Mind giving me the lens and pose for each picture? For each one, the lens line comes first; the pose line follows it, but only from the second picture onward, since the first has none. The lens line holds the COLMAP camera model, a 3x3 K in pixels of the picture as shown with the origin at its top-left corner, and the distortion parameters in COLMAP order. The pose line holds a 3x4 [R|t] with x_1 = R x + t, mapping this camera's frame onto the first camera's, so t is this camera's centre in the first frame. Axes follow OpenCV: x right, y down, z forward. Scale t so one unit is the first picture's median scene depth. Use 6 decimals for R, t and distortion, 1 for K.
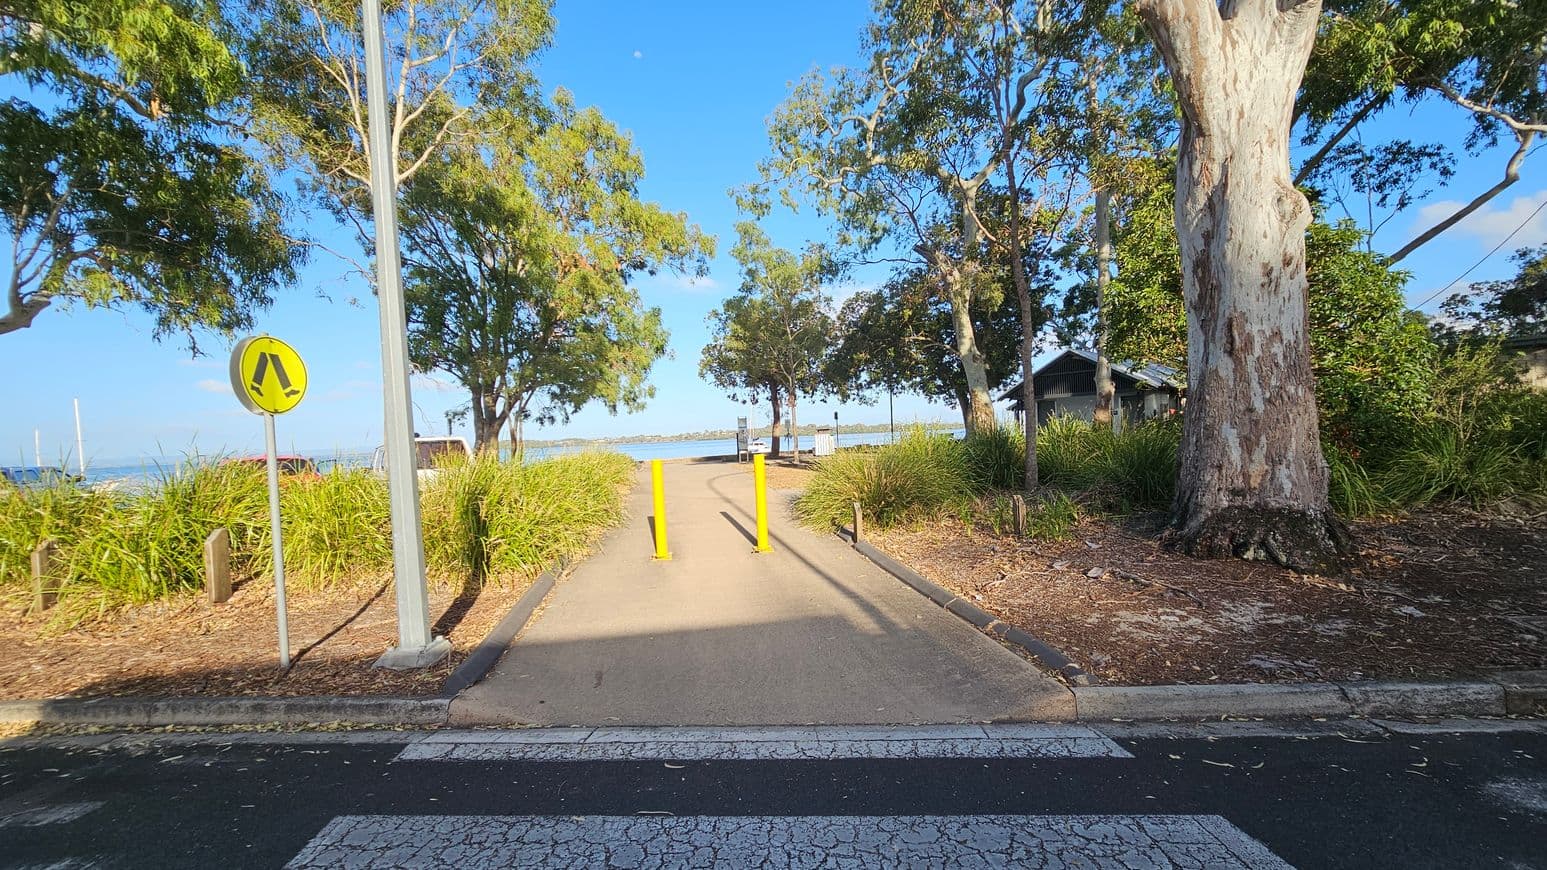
lens RADIAL K [[632.3, 0, 777.0], [0, 632.3, 452.8], [0, 0, 1]] dist [0.000079, -0.000051]
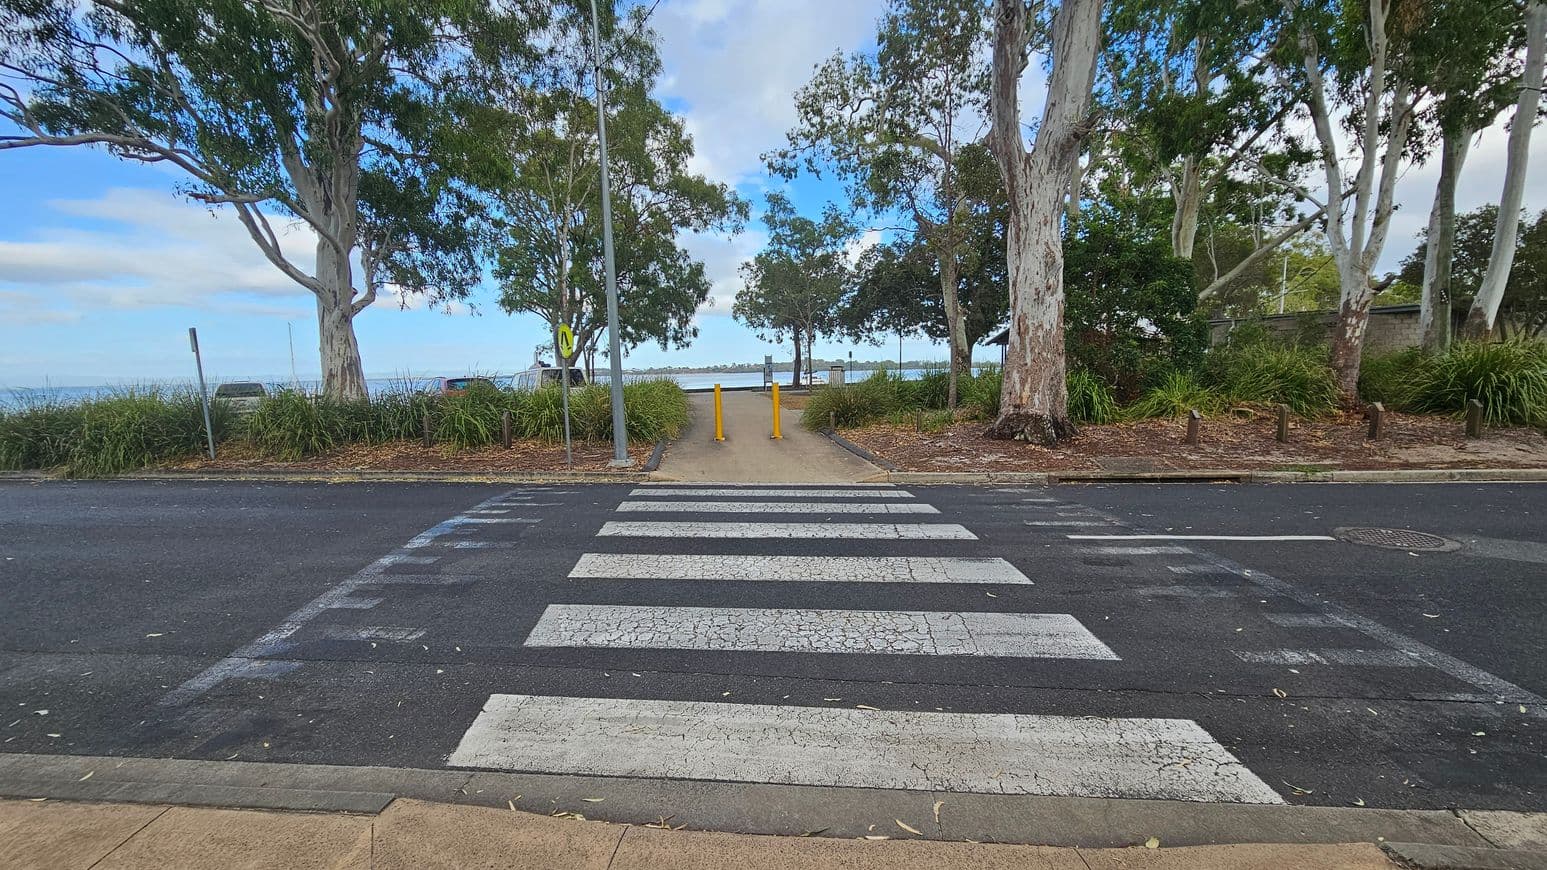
lens RADIAL K [[632.3, 0, 777.0], [0, 632.3, 452.8], [0, 0, 1]] dist [0.000079, -0.000051]
pose [[0.998797, 0.028504, -0.039891, 0.015046], [-0.024249, 0.994350, 0.103347, 0.004741], [0.042611, -0.102255, 0.993845, -0.224258]]
